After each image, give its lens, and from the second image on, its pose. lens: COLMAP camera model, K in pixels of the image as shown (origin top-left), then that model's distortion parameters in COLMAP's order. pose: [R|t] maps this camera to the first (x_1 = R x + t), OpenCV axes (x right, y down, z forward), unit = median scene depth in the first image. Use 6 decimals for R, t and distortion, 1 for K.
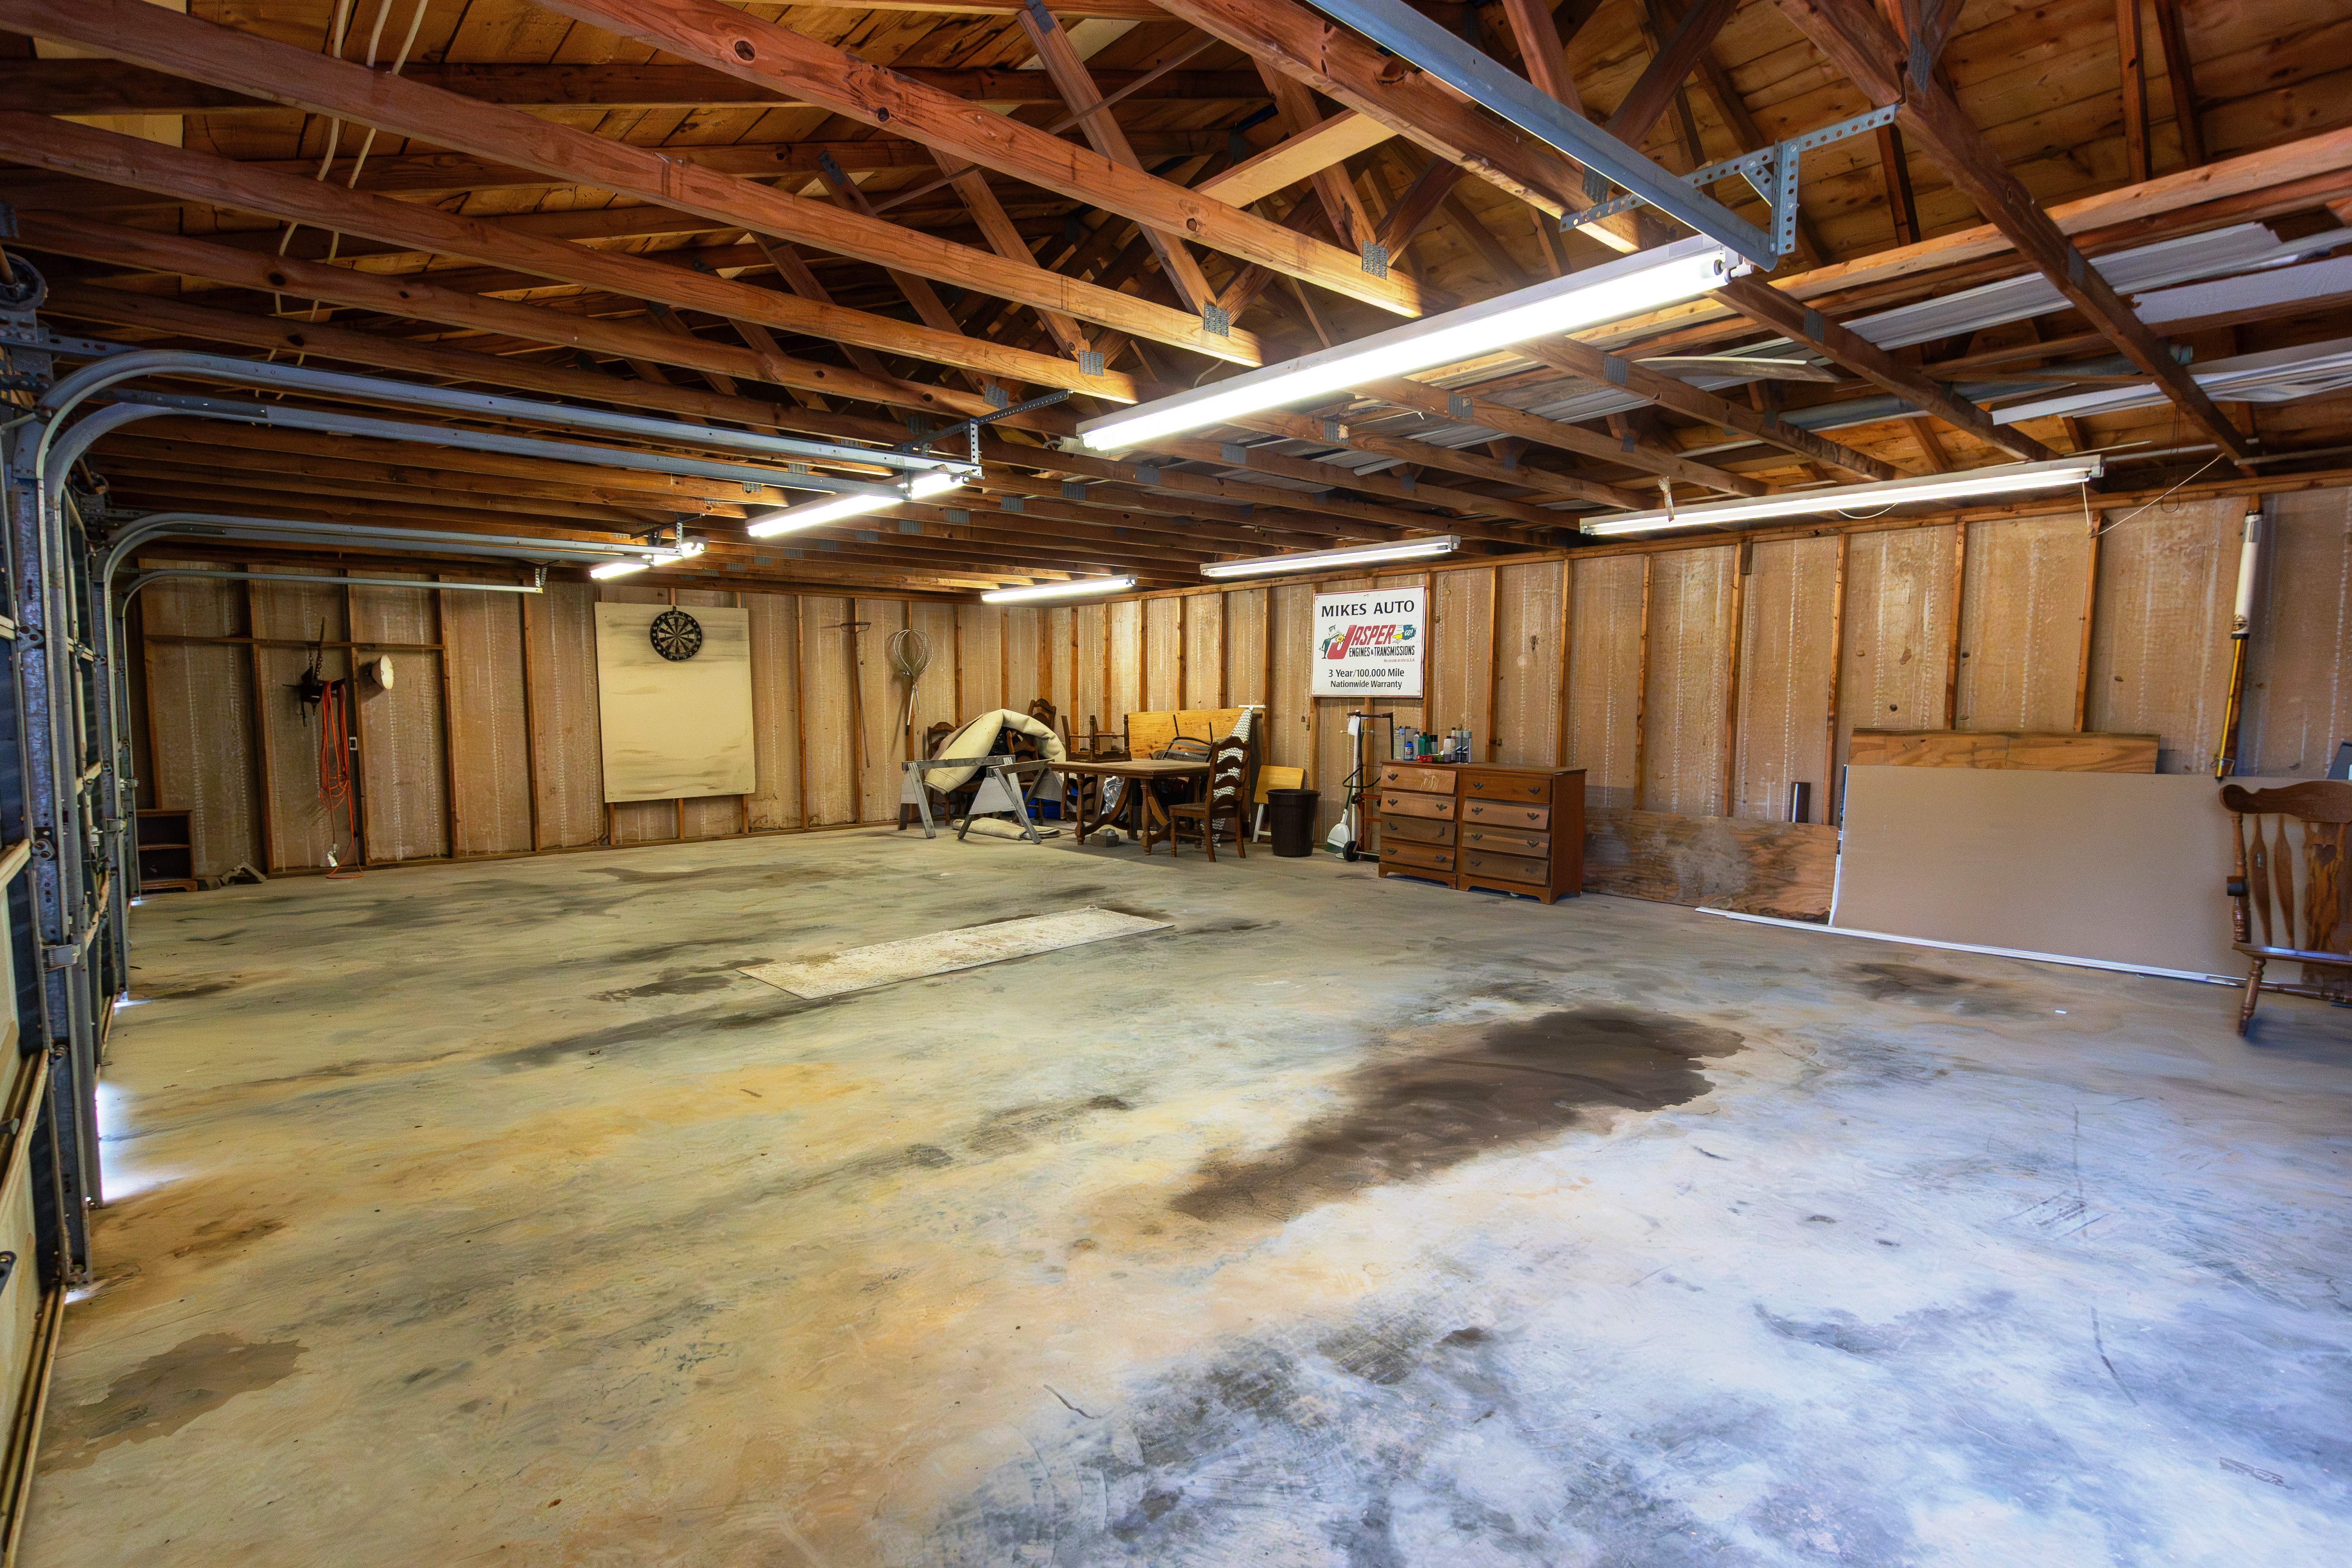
lens RADIAL K [[1132.6, 0, 1167.2], [0, 1132.6, 785.4], [0, 0, 1]] dist [-0.002952, 0.000082]
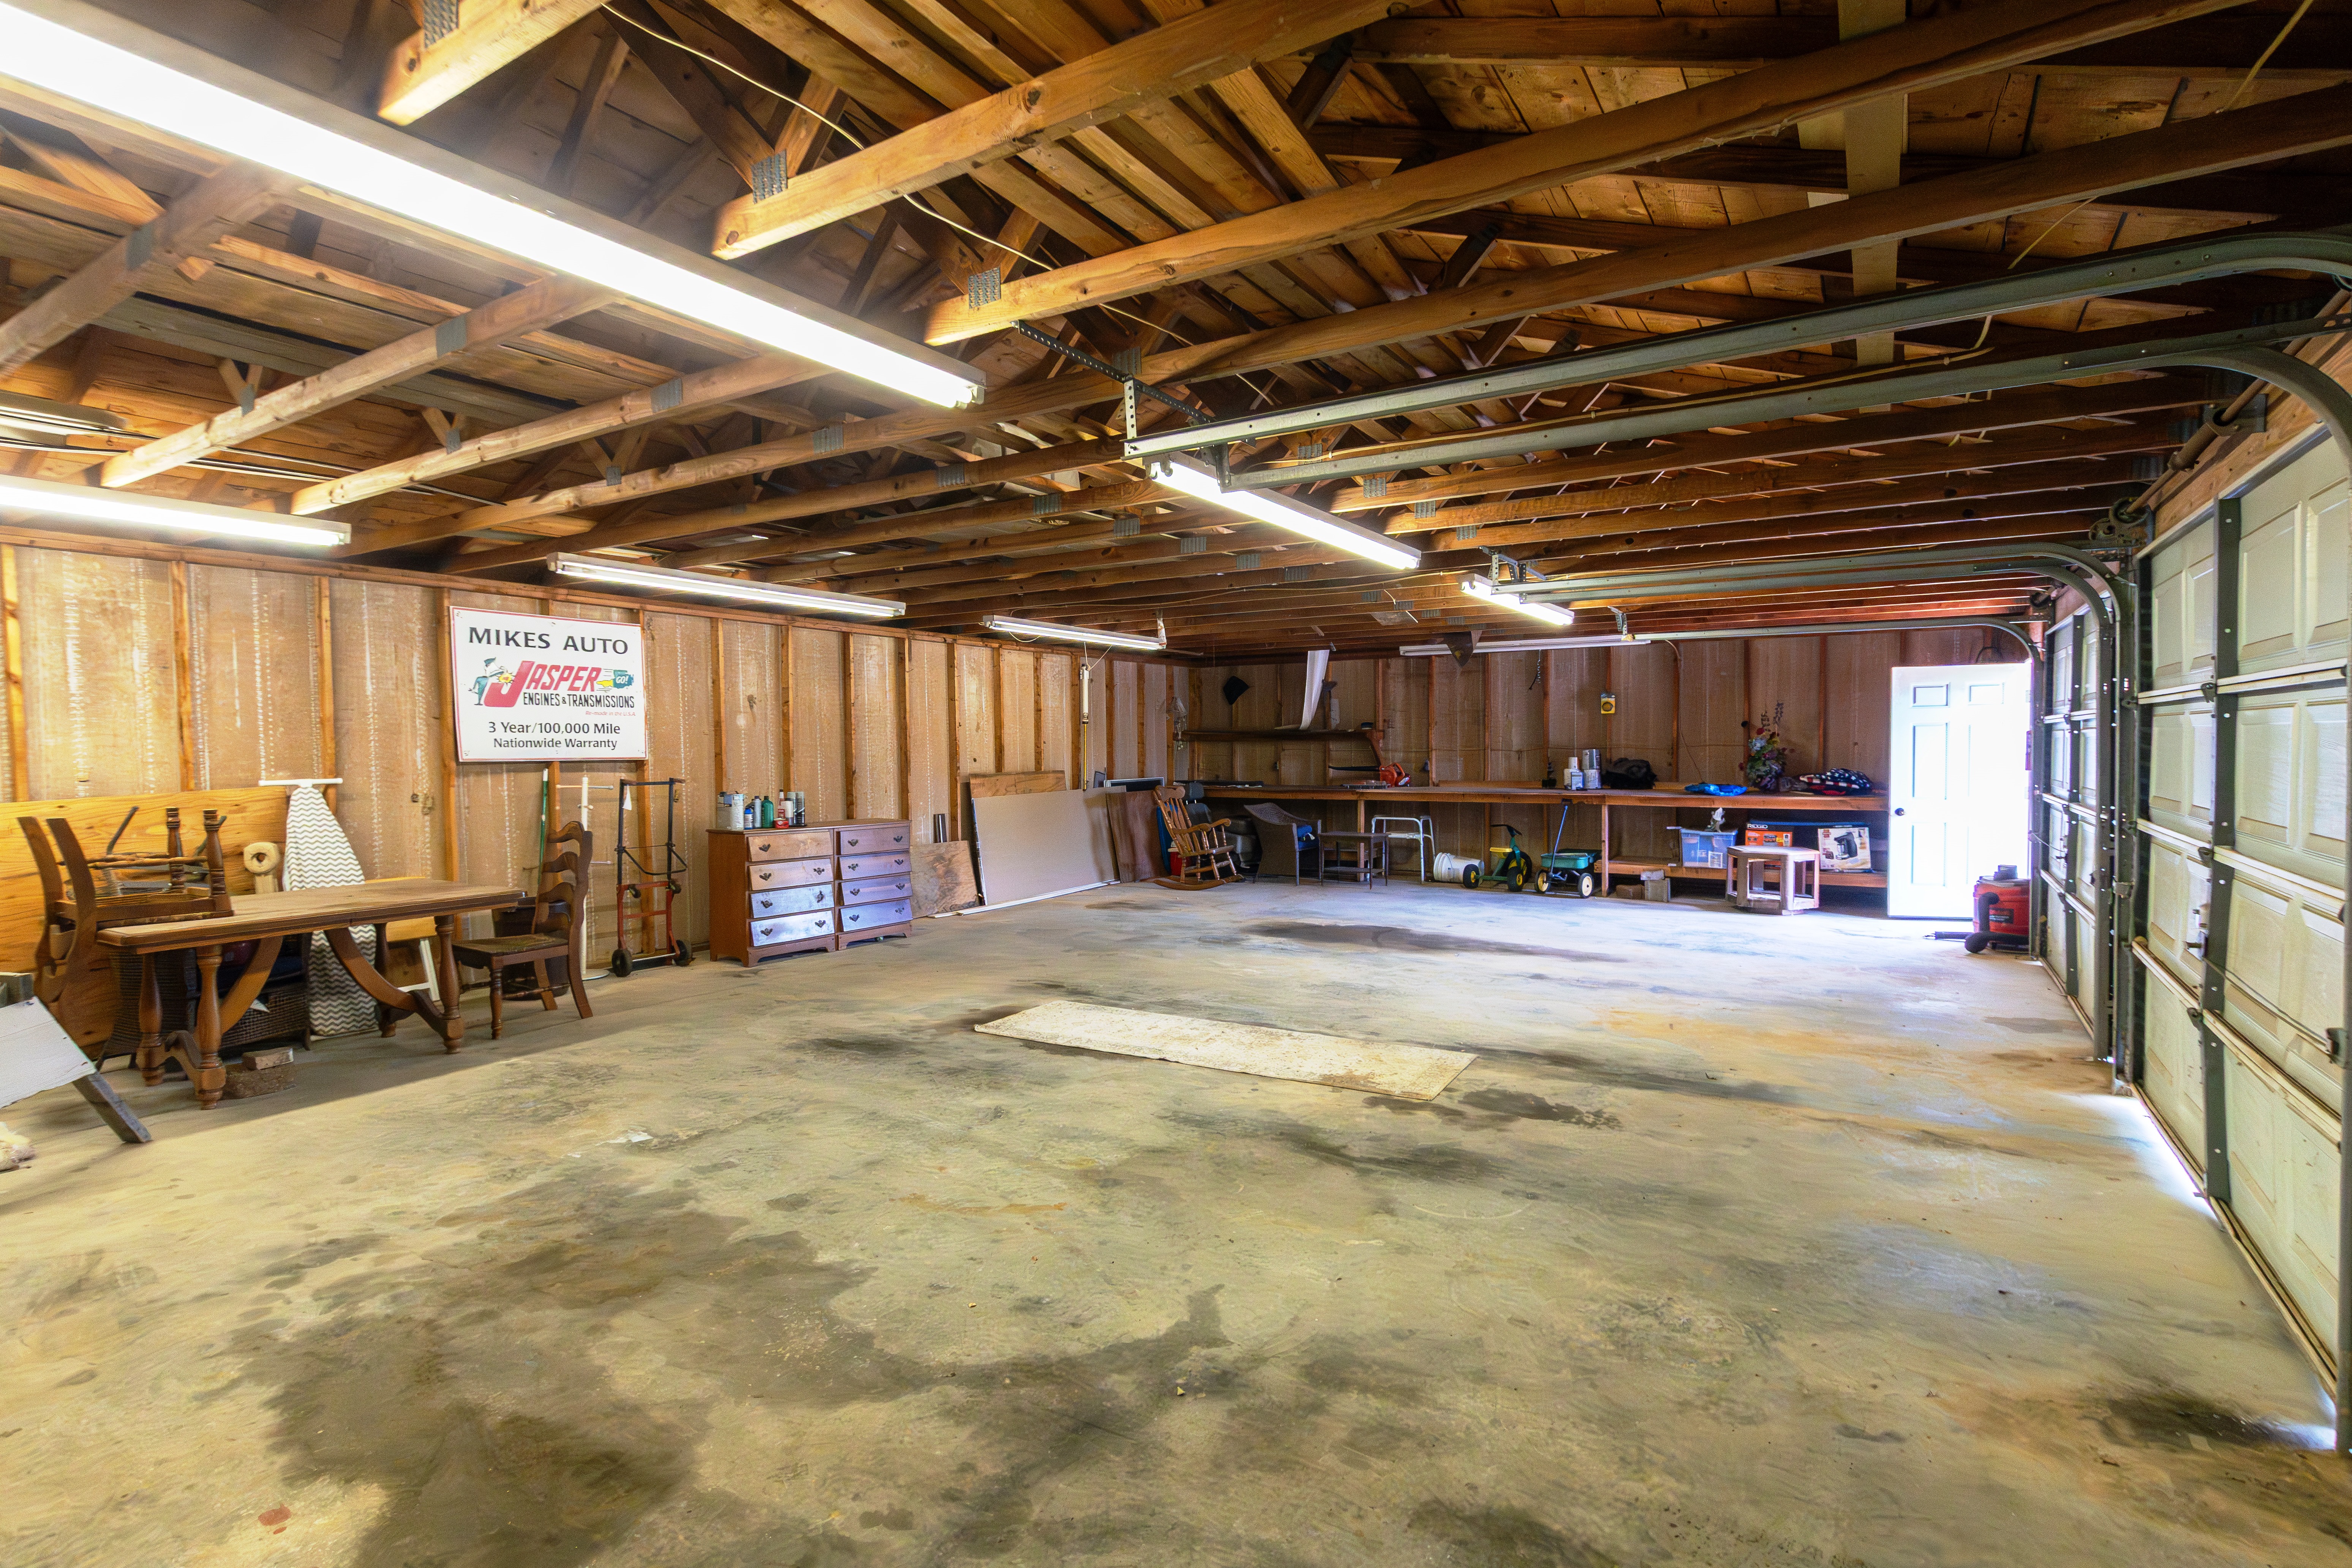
lens RADIAL K [[1132.6, 0, 1171.0], [0, 1132.6, 786.7], [0, 0, 1]] dist [-0.002952, 0.000082]
pose [[-0.281734, -0.032188, 0.958952, -0.821977], [0.084939, 0.994677, 0.058342, -0.088835], [-0.955725, 0.097889, -0.277500, 1.043553]]
